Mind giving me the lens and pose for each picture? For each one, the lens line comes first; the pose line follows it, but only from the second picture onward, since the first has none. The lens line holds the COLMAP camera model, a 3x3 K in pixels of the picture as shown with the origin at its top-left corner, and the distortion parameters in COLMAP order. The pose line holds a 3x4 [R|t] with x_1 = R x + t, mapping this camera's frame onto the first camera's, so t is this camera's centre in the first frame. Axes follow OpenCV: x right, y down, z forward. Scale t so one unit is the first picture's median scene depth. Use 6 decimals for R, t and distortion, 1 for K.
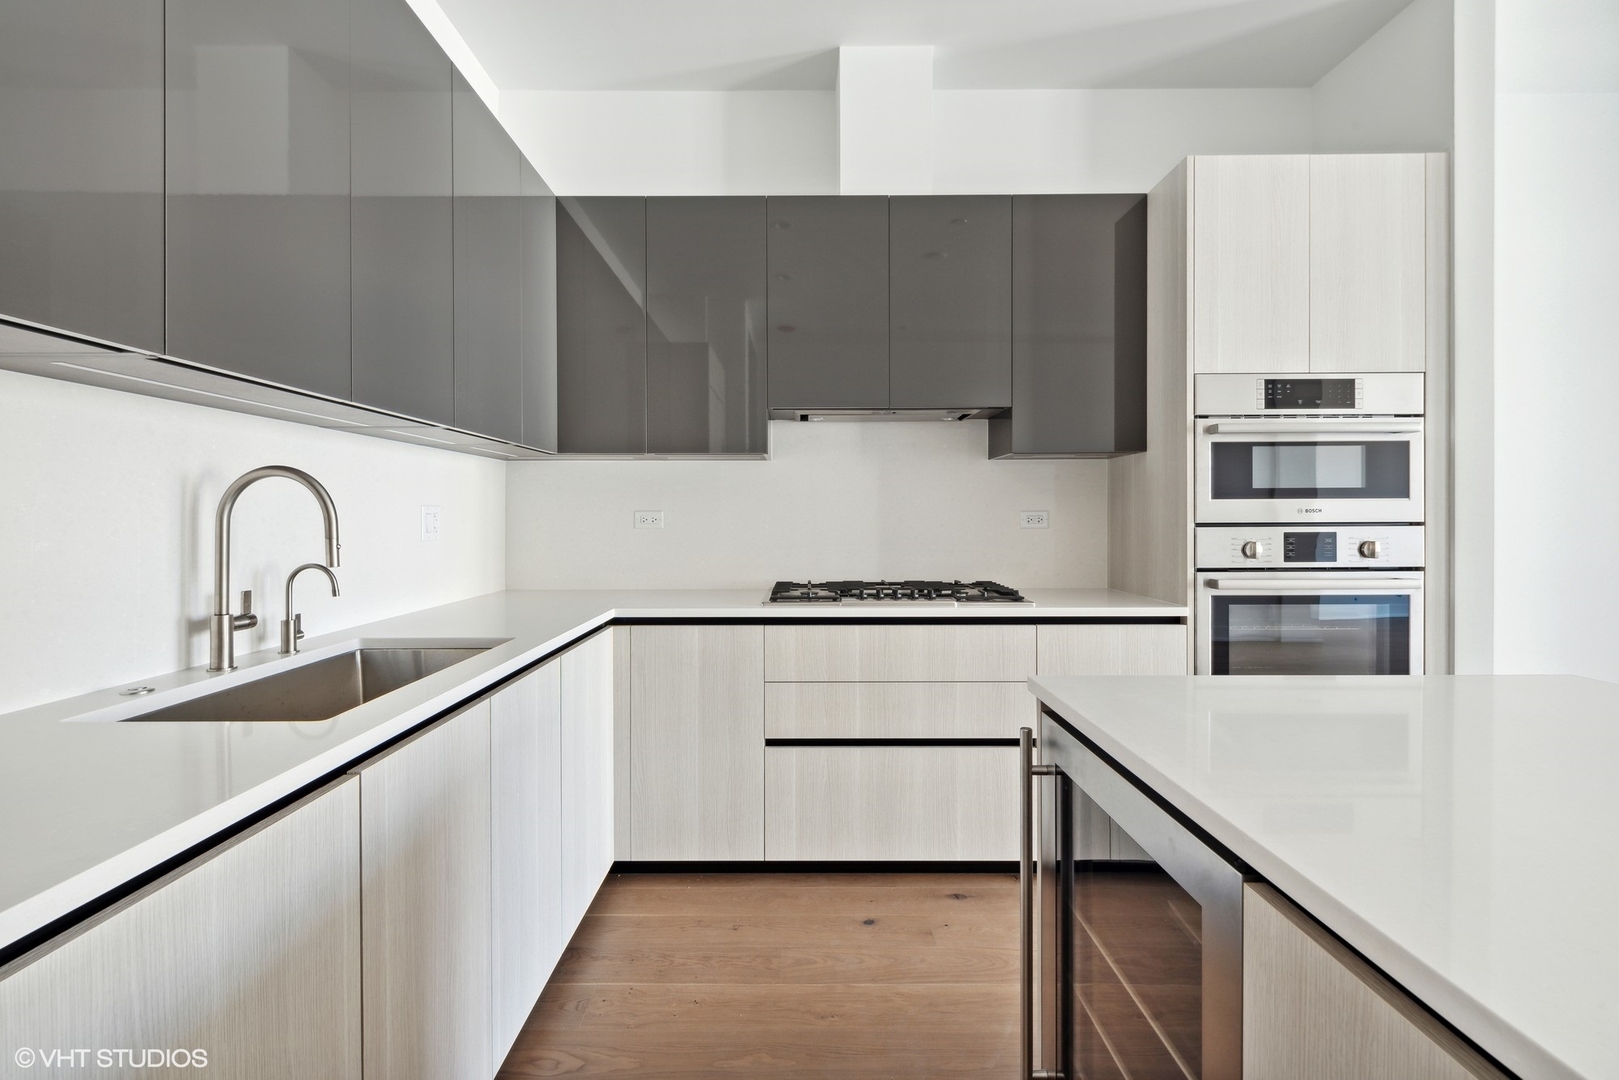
lens RADIAL K [[718.7, 0, 807.0], [0, 718.7, 520.9], [0, 0, 1]] dist [0.009392, -0.000360]
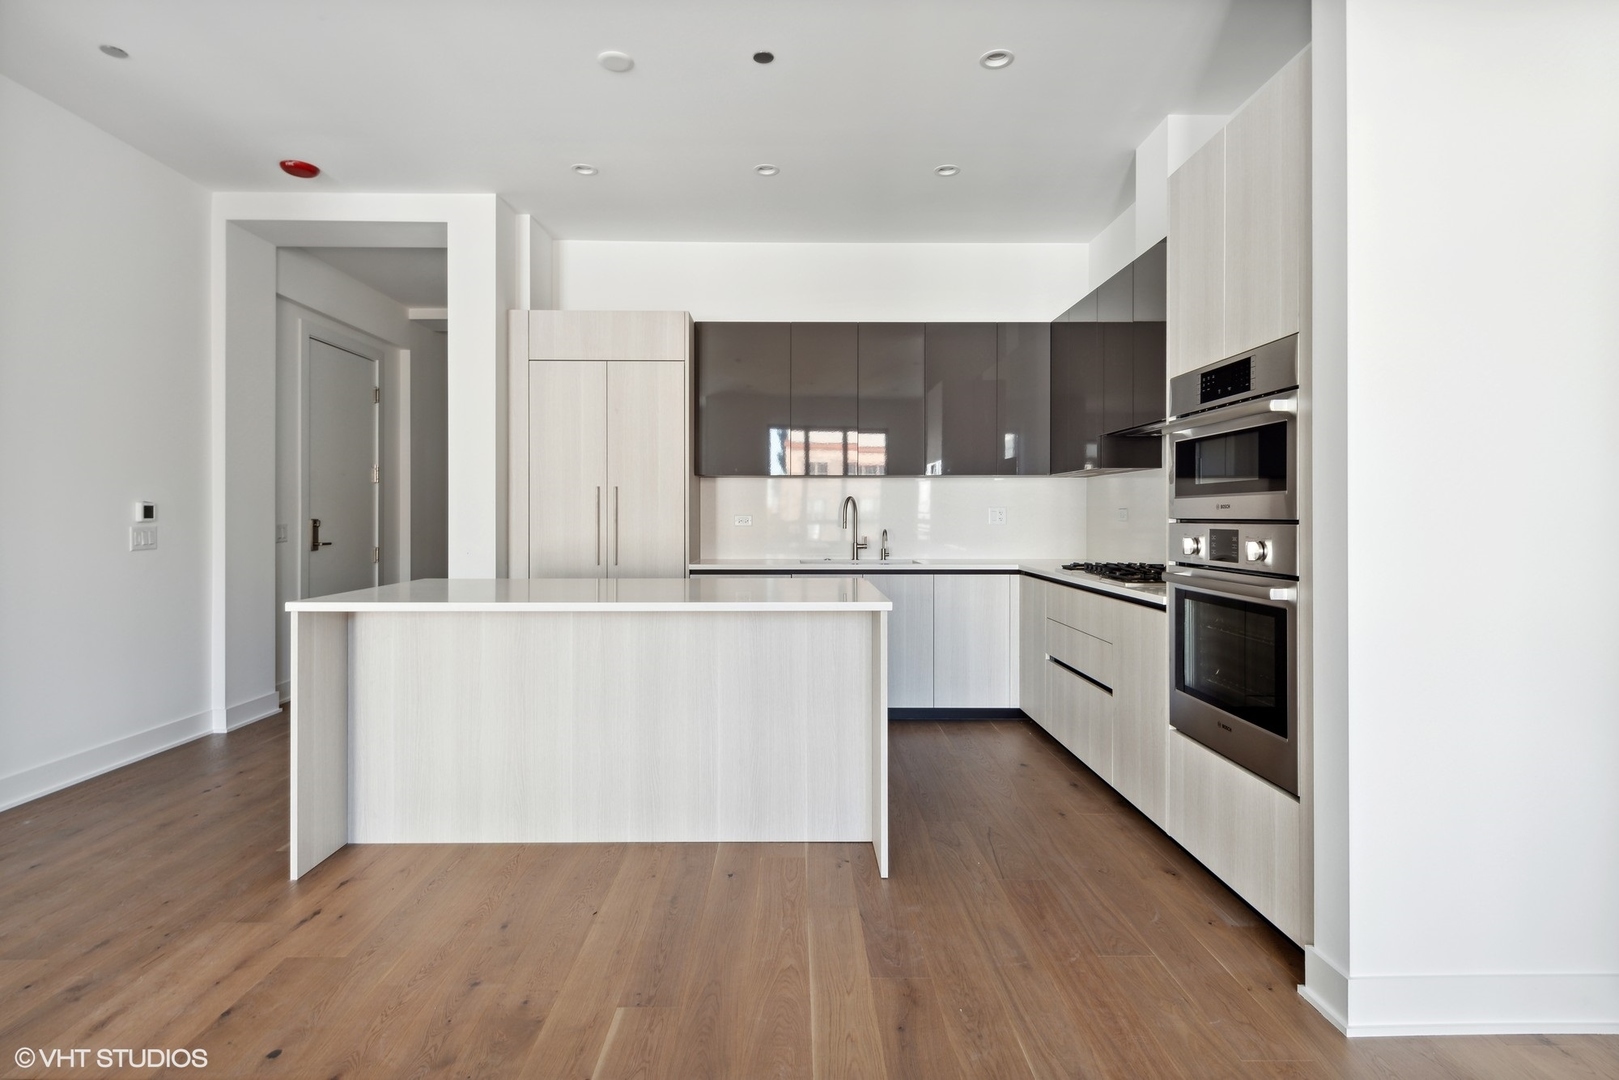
lens RADIAL K [[871.9, 0, 804.5], [0, 871.9, 513.6], [0, 0, 1]] dist [0.001050, 0.000018]
pose [[0.011233, 0.002133, -0.999935, 1.822790], [-0.007513, 0.999970, 0.002048, -0.002889], [0.999909, 0.007490, 0.011248, 0.445074]]
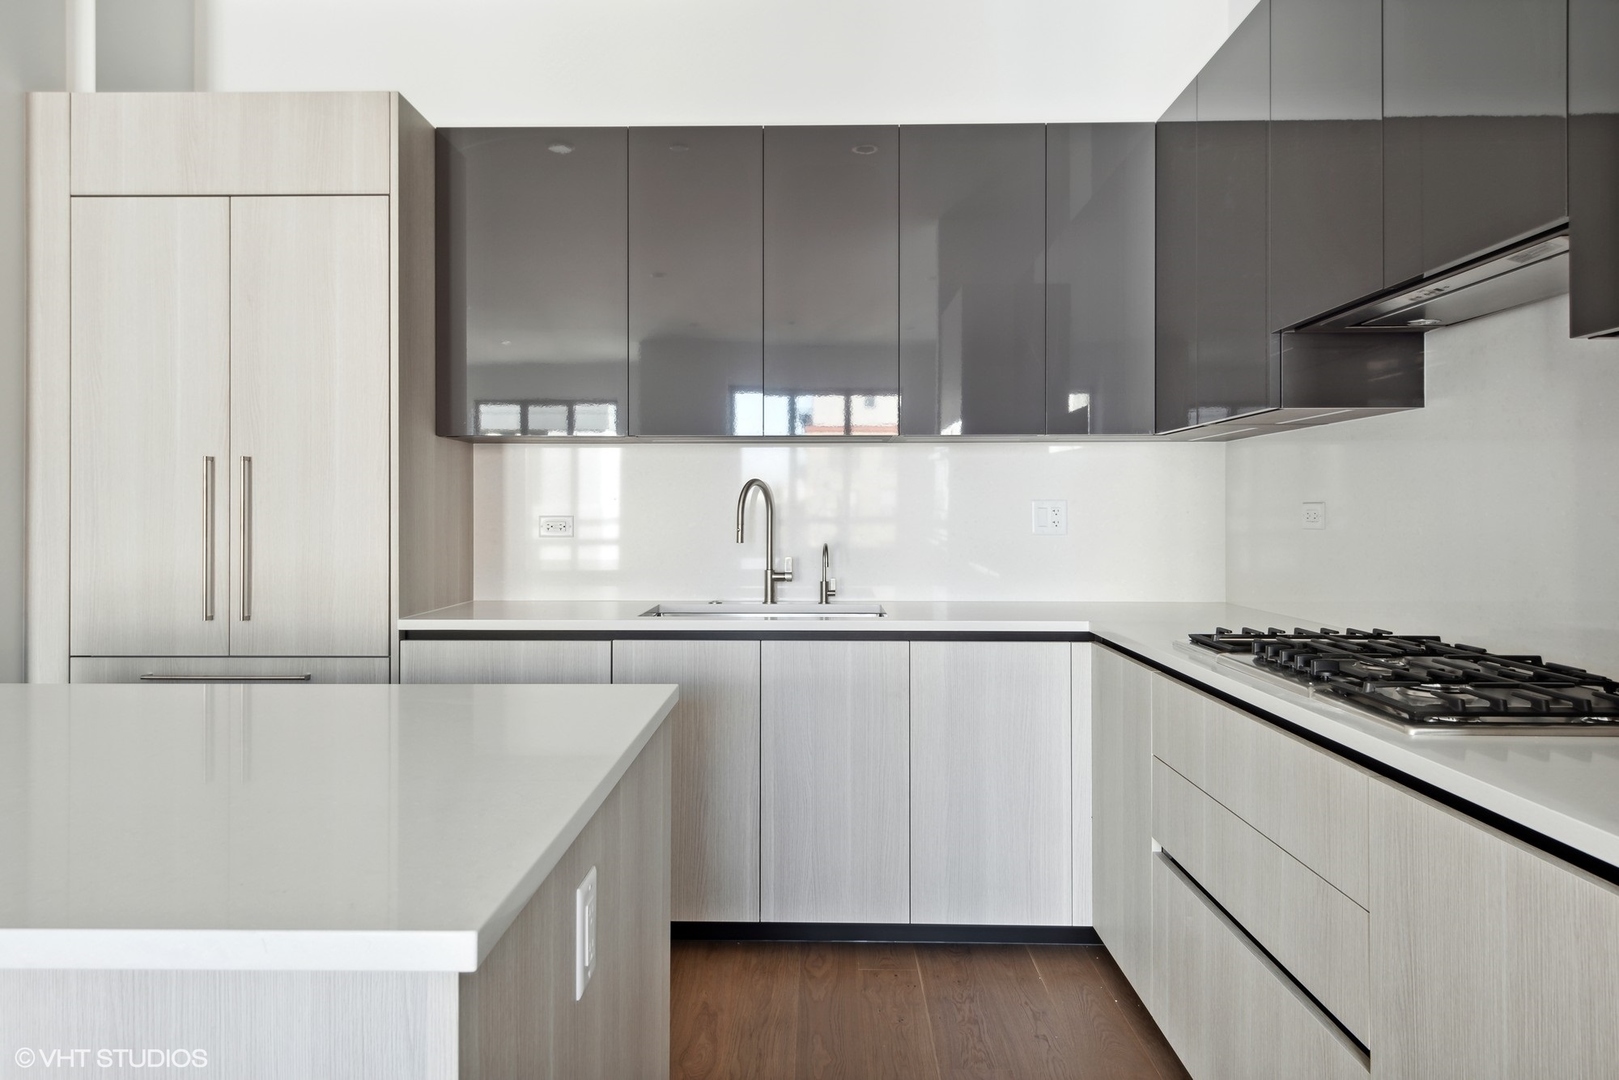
lens RADIAL K [[1083.2, 0, 811.1], [0, 1083.2, 511.0], [0, 0, 1]] dist [0.027077, 0.001519]
pose [[-0.012061, -0.001579, -0.999926, 0.973315], [-0.005679, 0.999983, -0.001511, 0.000067], [0.999911, 0.005660, -0.012070, 0.680437]]
